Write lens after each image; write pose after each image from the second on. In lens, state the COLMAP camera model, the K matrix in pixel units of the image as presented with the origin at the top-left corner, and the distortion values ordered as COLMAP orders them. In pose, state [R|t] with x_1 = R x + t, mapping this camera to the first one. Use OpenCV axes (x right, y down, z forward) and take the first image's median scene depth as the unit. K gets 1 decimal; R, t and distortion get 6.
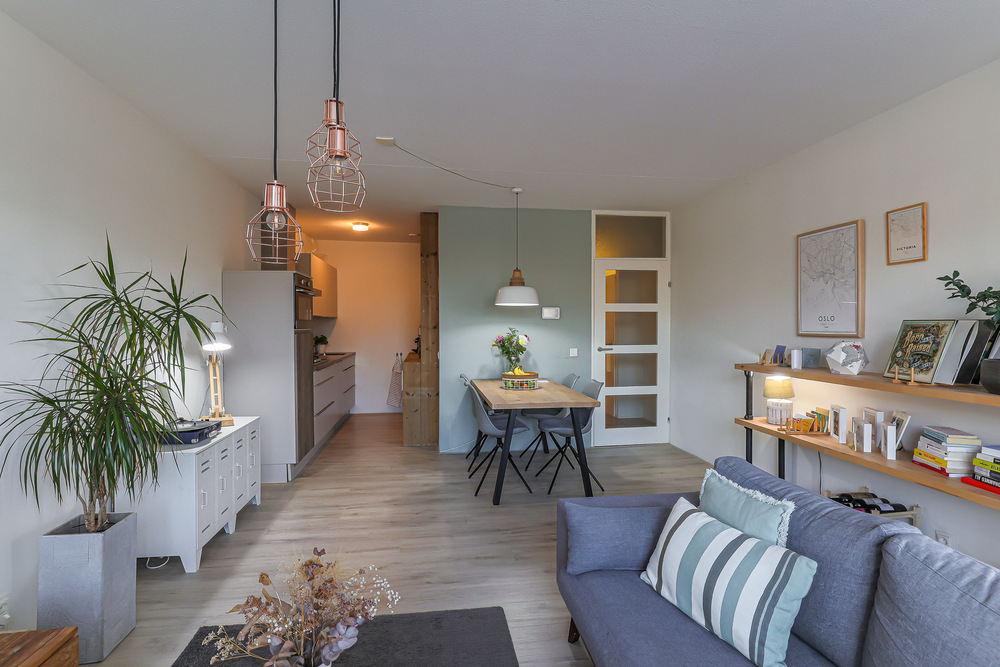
lens RADIAL K [[504.9, 0, 496.5], [0, 504.9, 332.6], [0, 0, 1]] dist [-0.000556, 0.000205]
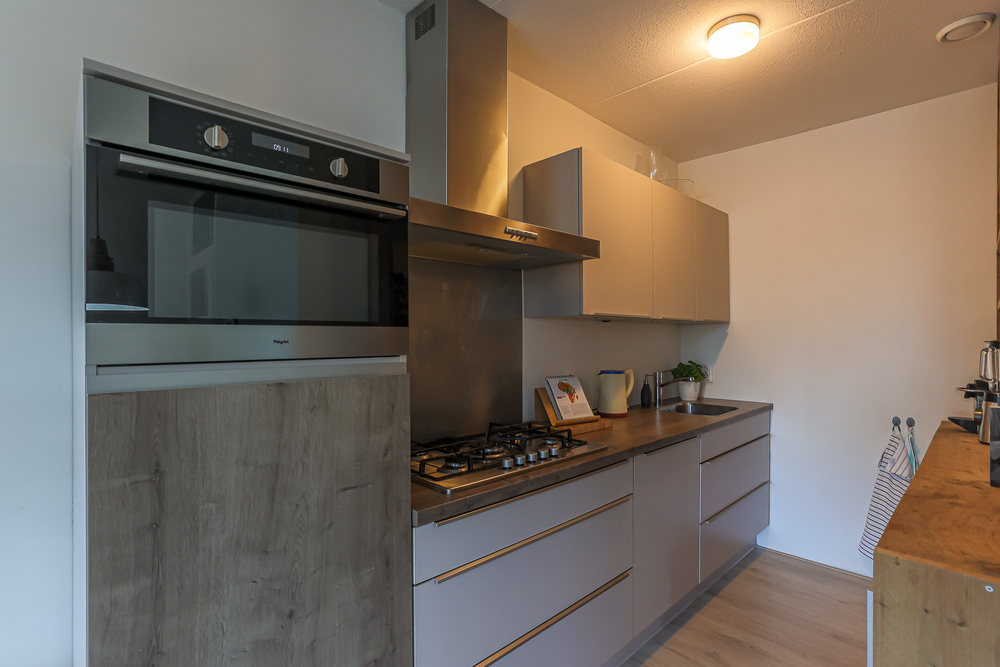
lens RADIAL K [[480.7, 0, 510.5], [0, 480.7, 342.5], [0, 0, 1]] dist [0.004893, 0.000202]
pose [[0.606814, 0.005934, -0.794822, -0.196352], [-0.009501, 0.999955, 0.000212, -0.022031], [0.794787, 0.007423, 0.606843, 1.237026]]
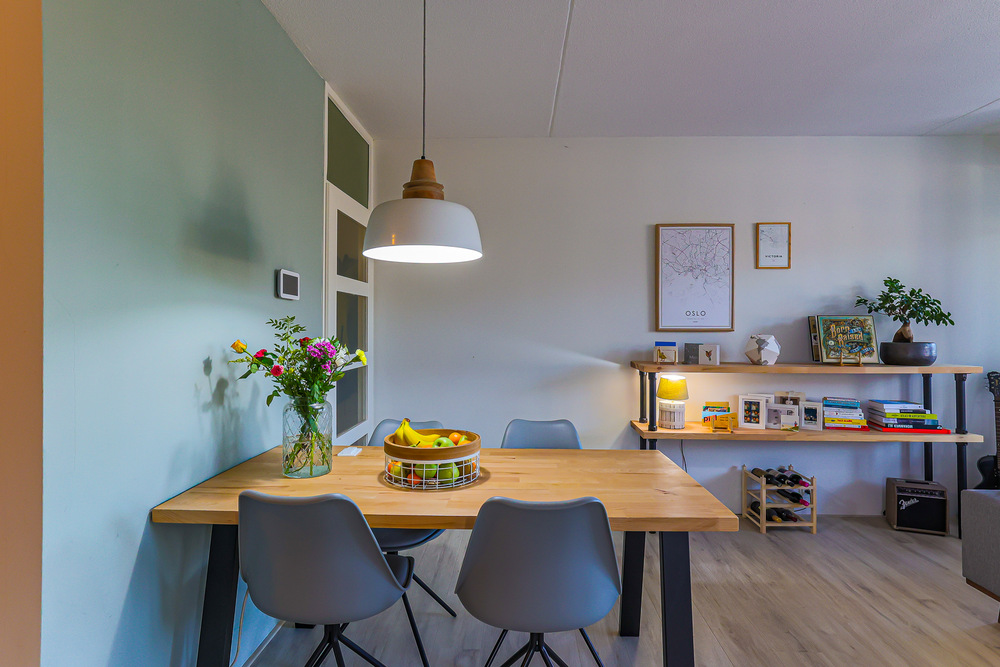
lens RADIAL K [[533.8, 0, 501.8], [0, 533.8, 329.1], [0, 0, 1]] dist [-0.013124, 0.001846]
pose [[0.163597, -0.002751, 0.986523, -0.437259], [0.012385, 0.999923, 0.000735, -0.001658], [-0.986450, 0.012097, 0.163618, 1.131681]]
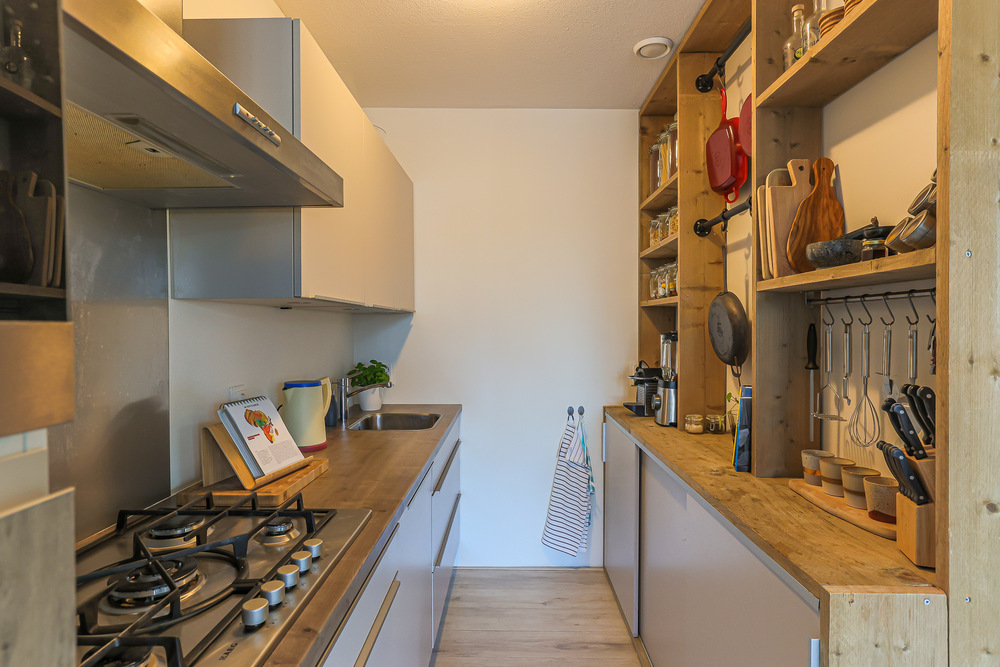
lens RADIAL K [[533.8, 0, 498.6], [0, 533.8, 332.7], [0, 0, 1]] dist [-0.013124, 0.001846]
pose [[0.988751, -0.002002, -0.149558, -0.406577], [0.001550, 0.999994, -0.003143, -0.028873], [0.149563, 0.002876, 0.988748, 1.295859]]
